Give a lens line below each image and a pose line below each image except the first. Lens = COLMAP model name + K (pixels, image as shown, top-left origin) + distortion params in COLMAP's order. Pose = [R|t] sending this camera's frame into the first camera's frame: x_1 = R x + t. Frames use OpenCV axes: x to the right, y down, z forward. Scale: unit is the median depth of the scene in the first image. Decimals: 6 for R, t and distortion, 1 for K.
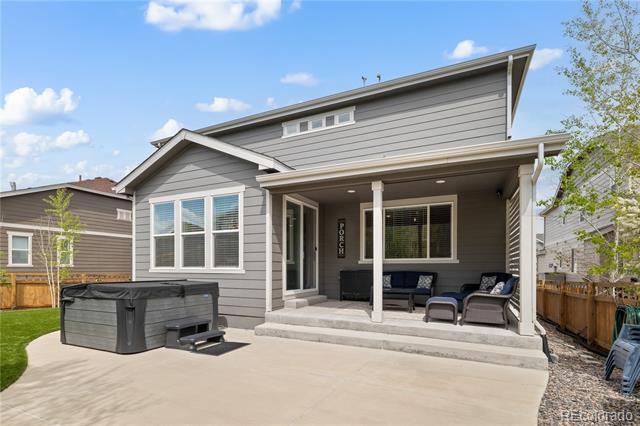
lens RADIAL K [[297.9, 0, 320.0], [0, 297.9, 213.0], [0, 0, 1]] dist [-0.000383, -0.000018]
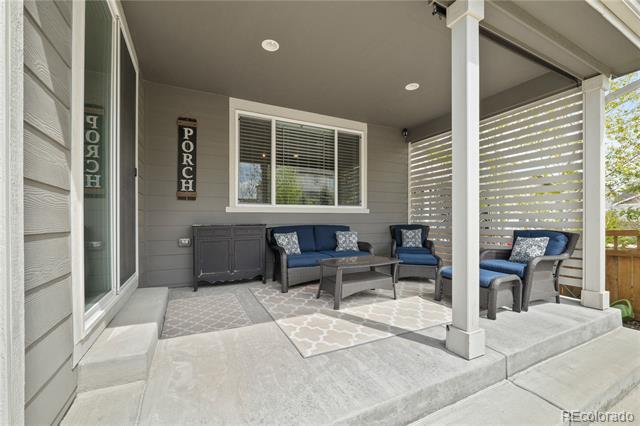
lens RADIAL K [[268.3, 0, 320.0], [0, 268.3, 213.0], [0, 0, 1]] dist [-0.009966, 0.000109]
pose [[0.628152, 0.012009, 0.777998, -0.135917], [-0.136733, 0.986025, 0.095178, 0.110148], [-0.765982, -0.166164, 0.621016, 0.617594]]
